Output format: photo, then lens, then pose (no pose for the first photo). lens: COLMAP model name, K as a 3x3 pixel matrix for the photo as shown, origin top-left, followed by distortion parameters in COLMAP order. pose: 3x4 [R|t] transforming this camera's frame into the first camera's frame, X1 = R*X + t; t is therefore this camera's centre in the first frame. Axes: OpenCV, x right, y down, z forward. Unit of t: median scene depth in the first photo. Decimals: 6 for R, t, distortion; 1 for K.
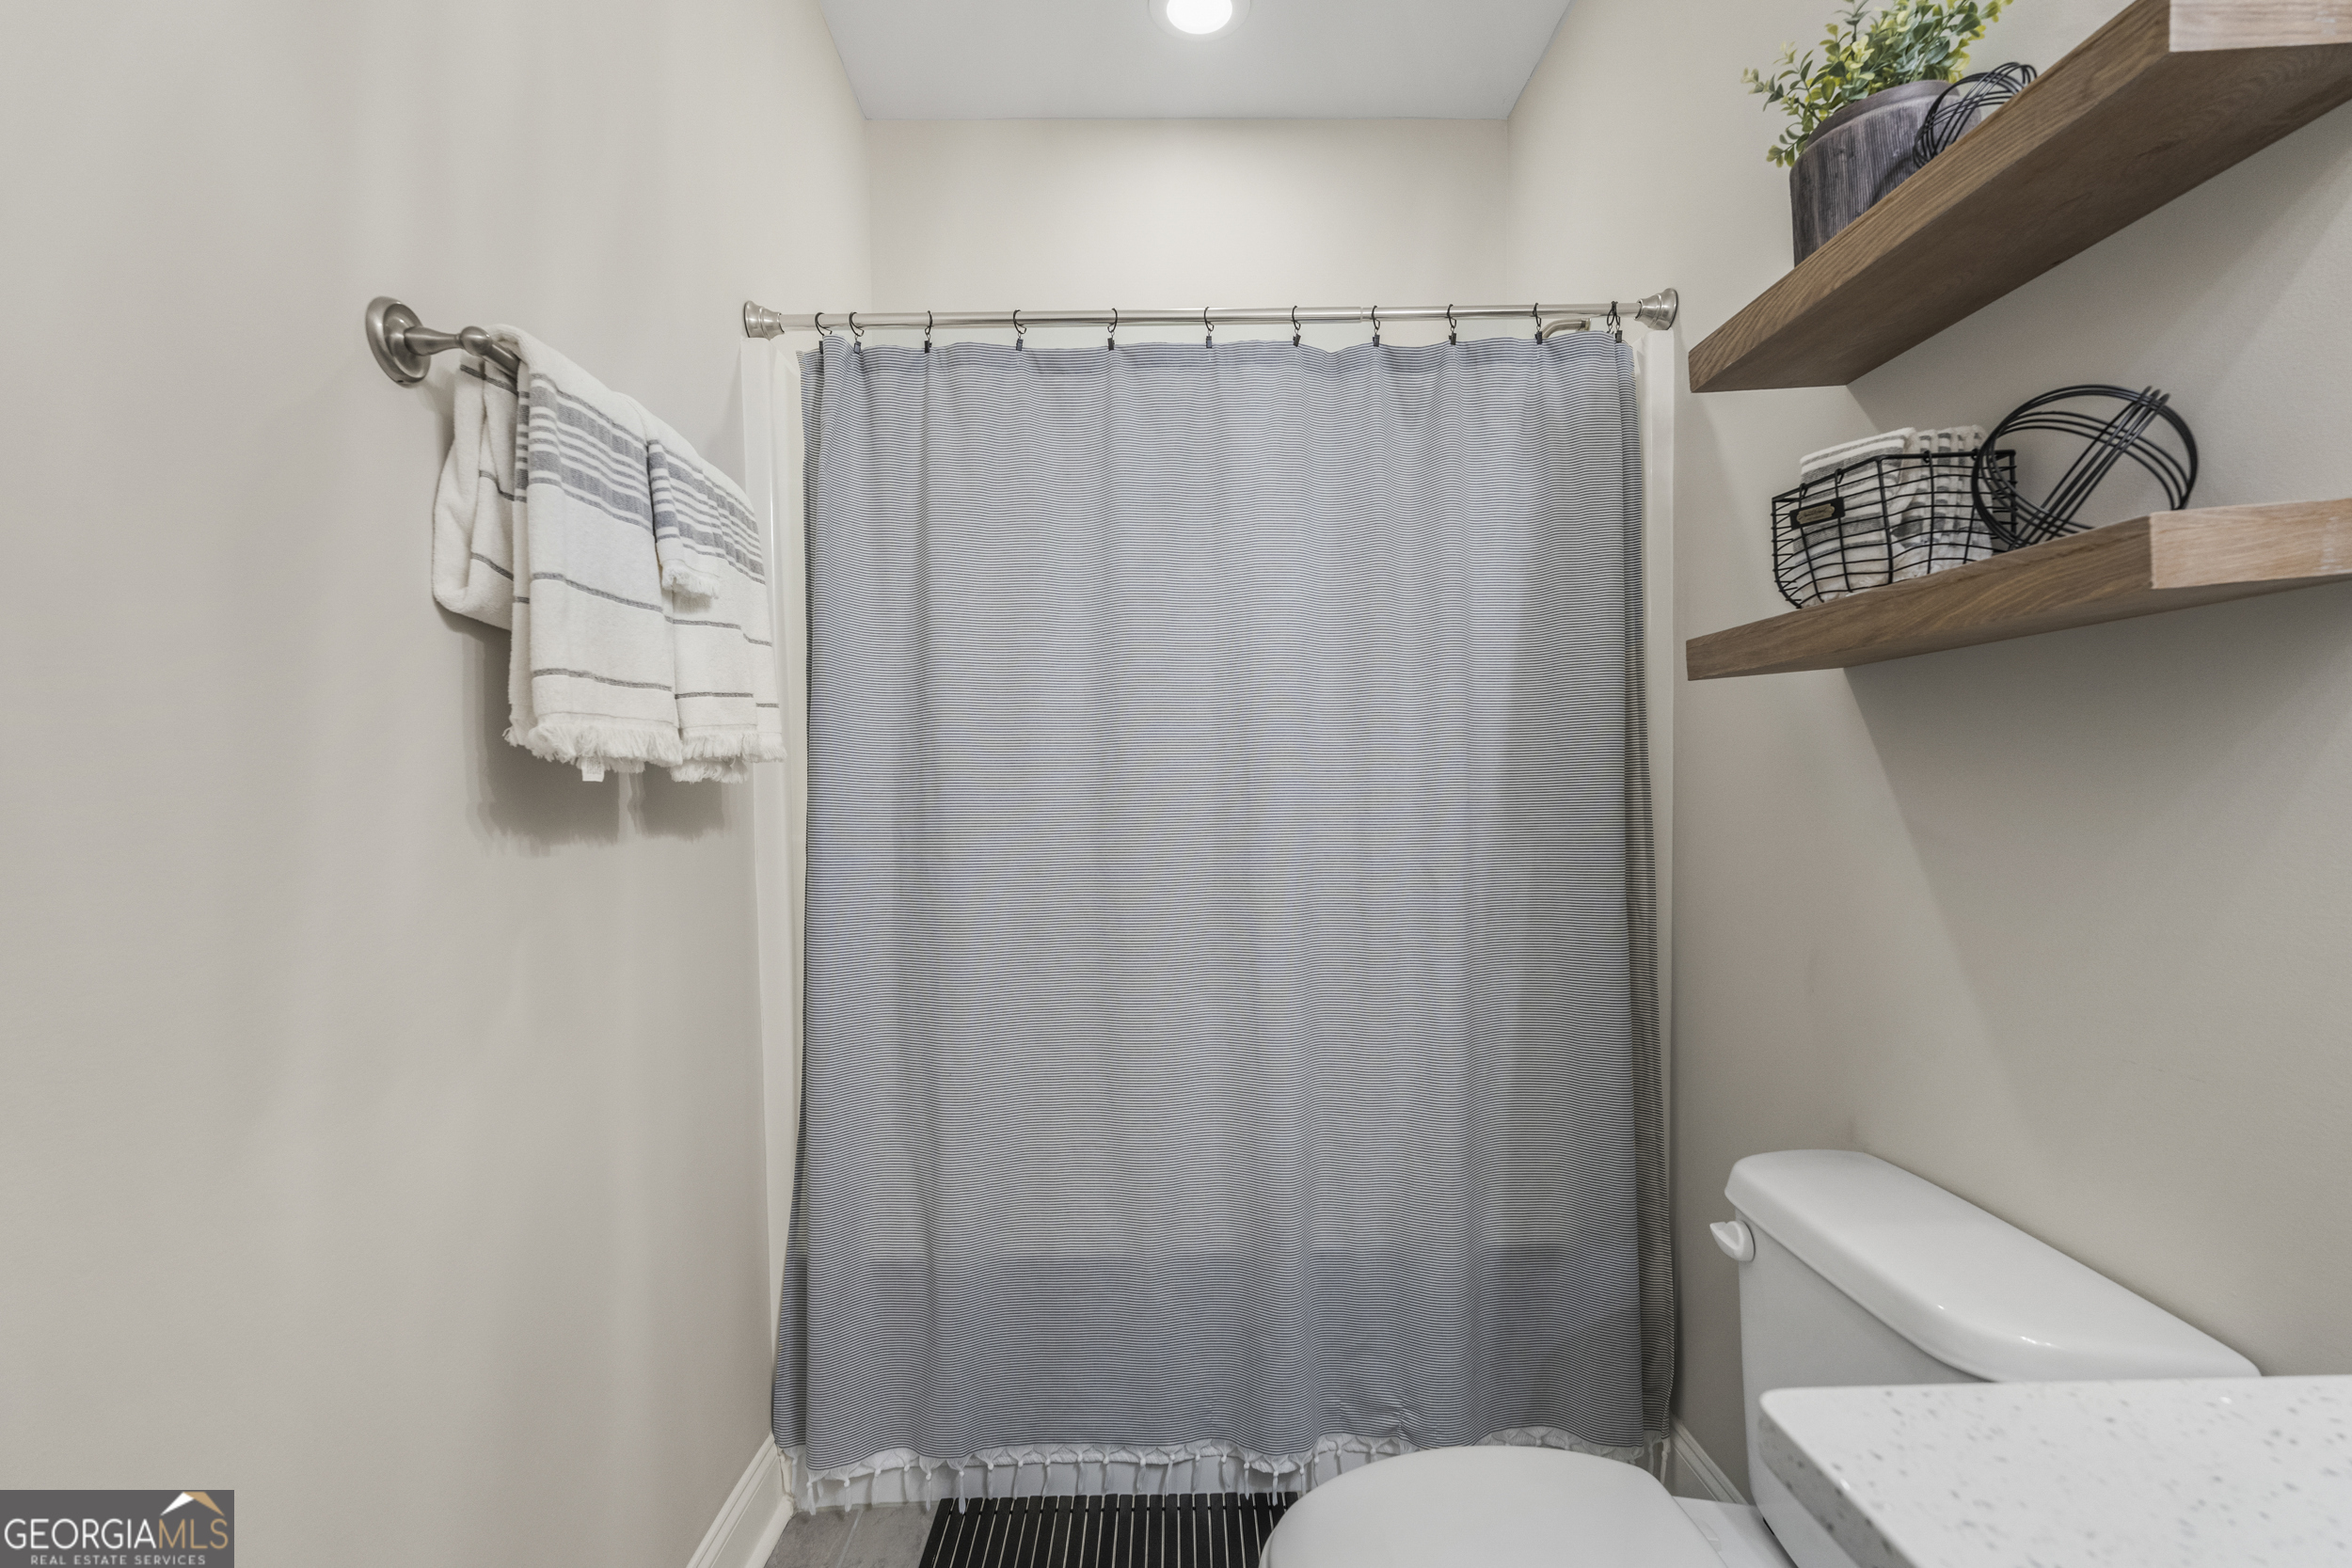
lens RADIAL K [[1049.4, 0, 1193.9], [0, 1049.4, 828.6], [0, 0, 1]] dist [-0.004460, 0.002260]
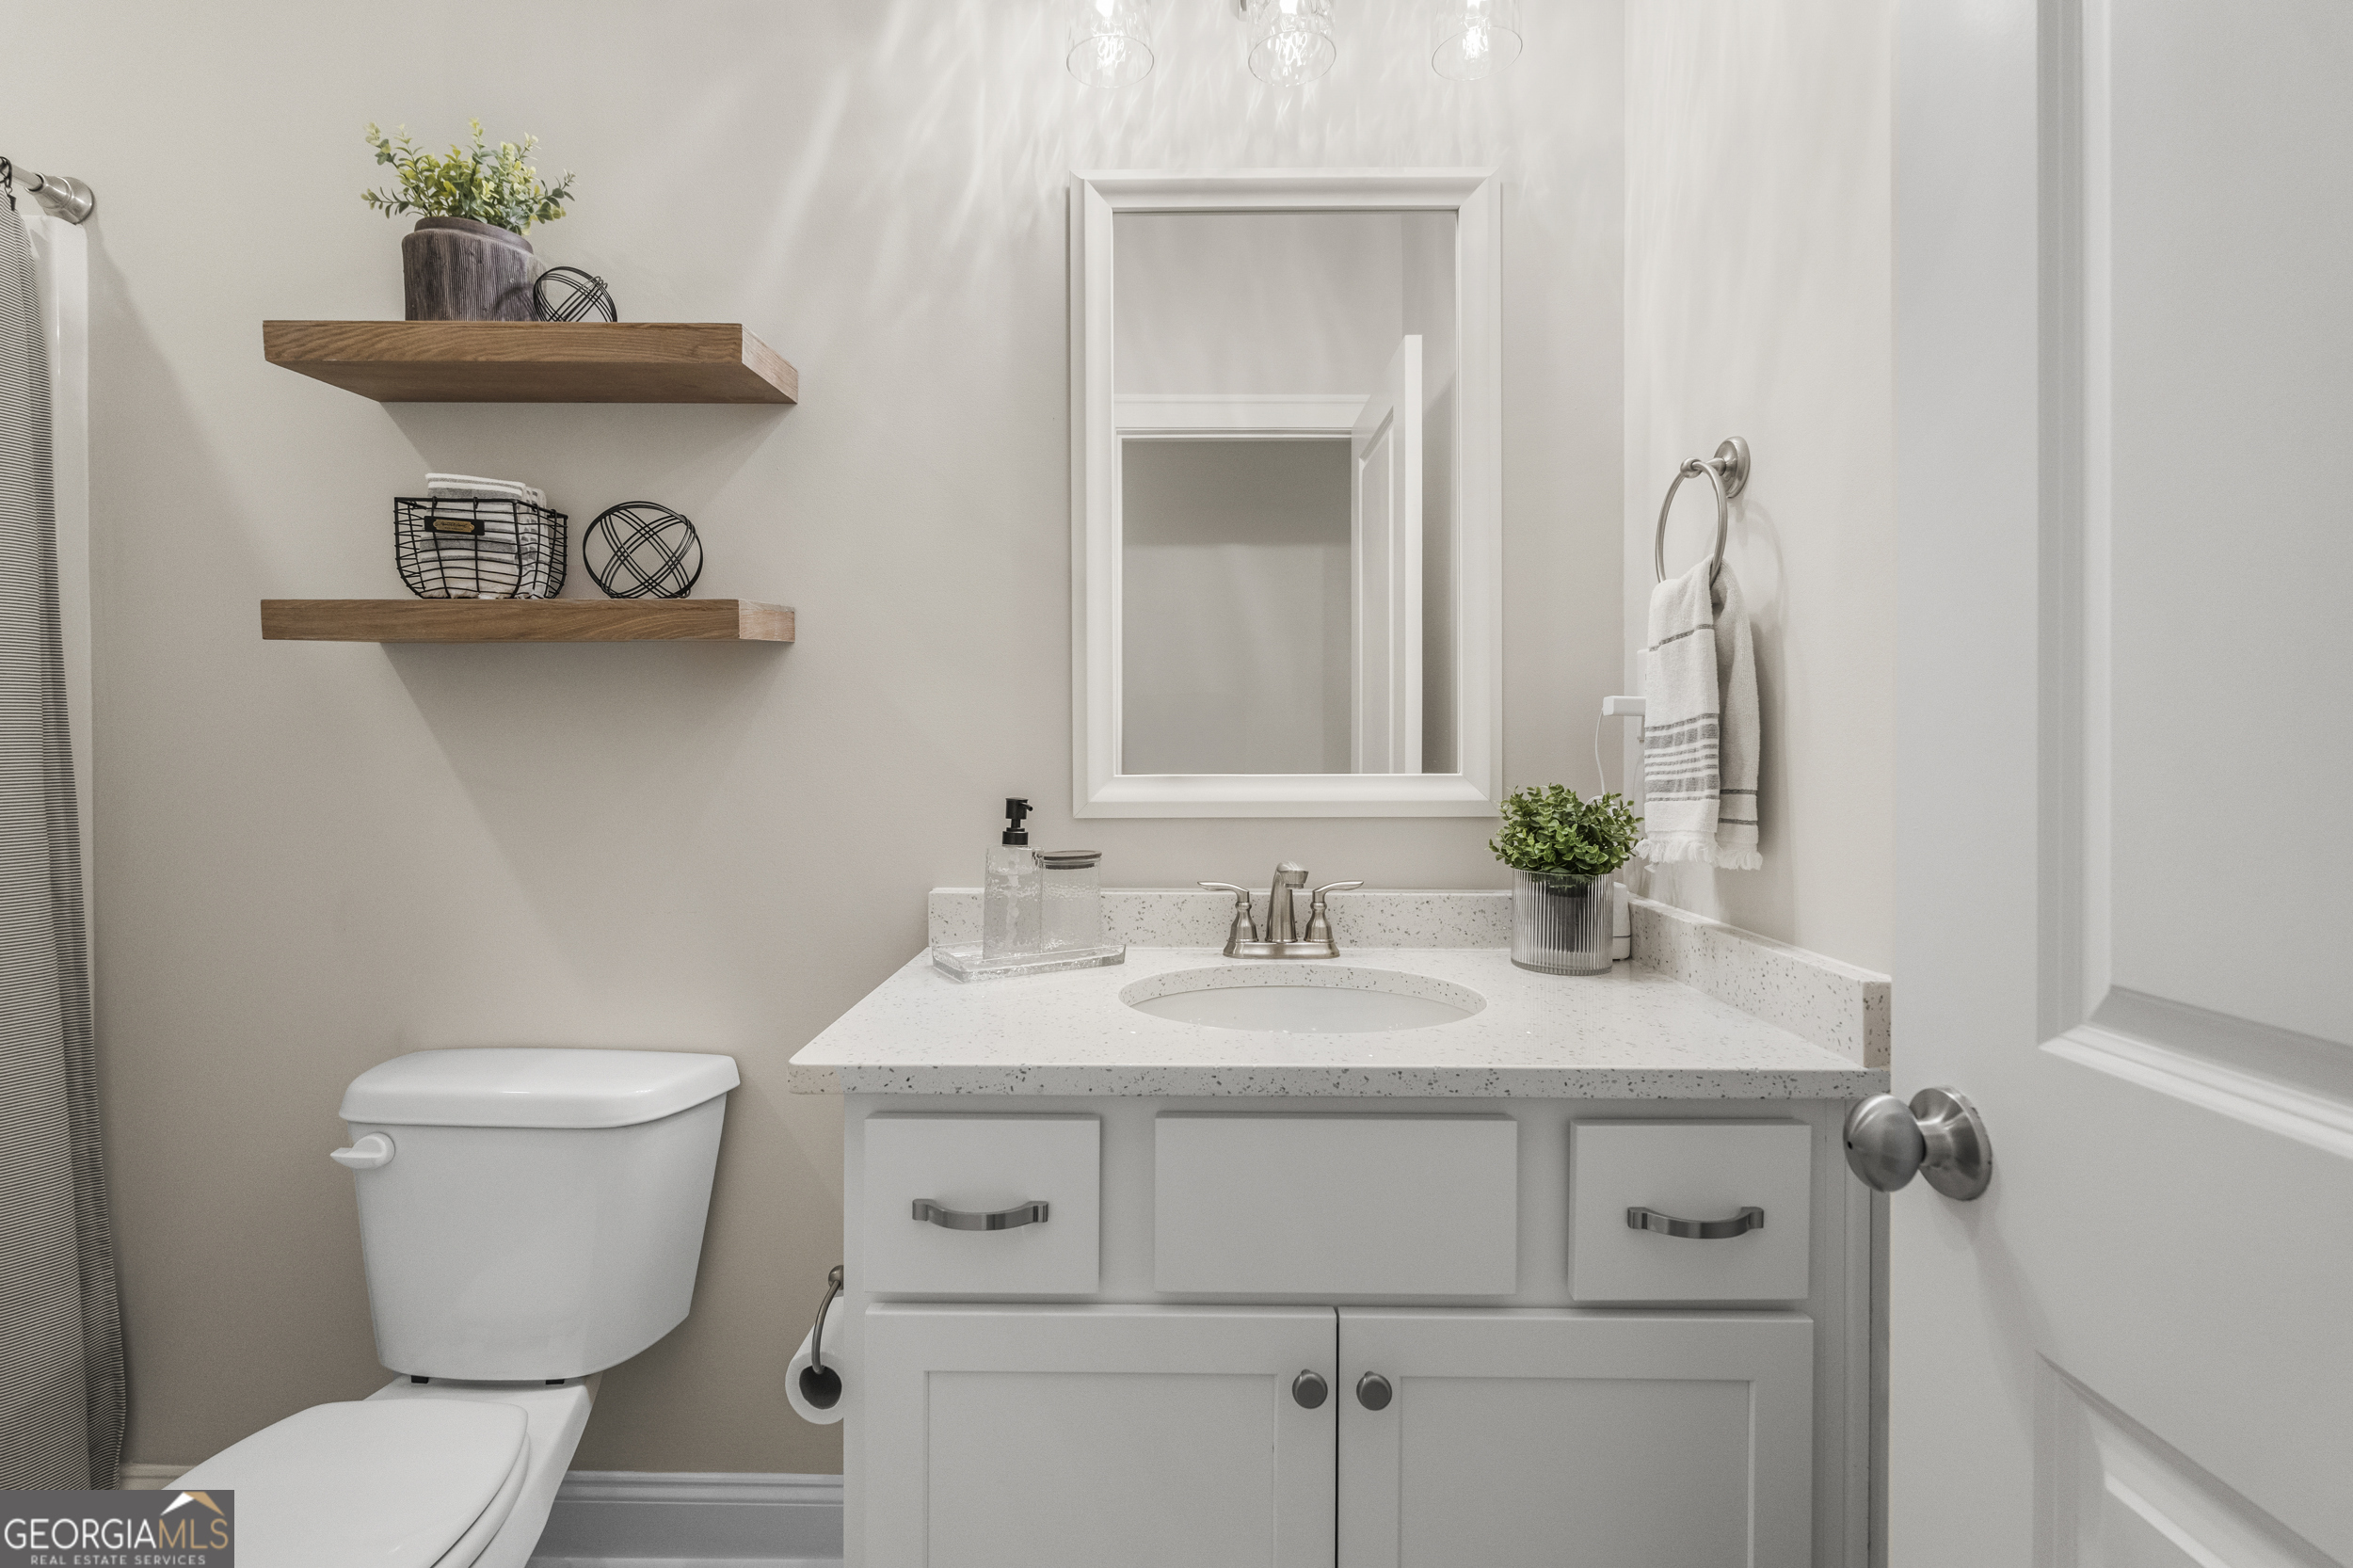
lens RADIAL K [[1049.9, 0, 1176.8], [0, 1049.9, 770.9], [0, 0, 1]] dist [-0.004460, 0.002260]
pose [[0.033544, -0.016041, 0.999308, -0.643339], [0.041198, 0.999044, 0.014654, 0.010274], [-0.998588, 0.040678, 0.034173, 0.105384]]
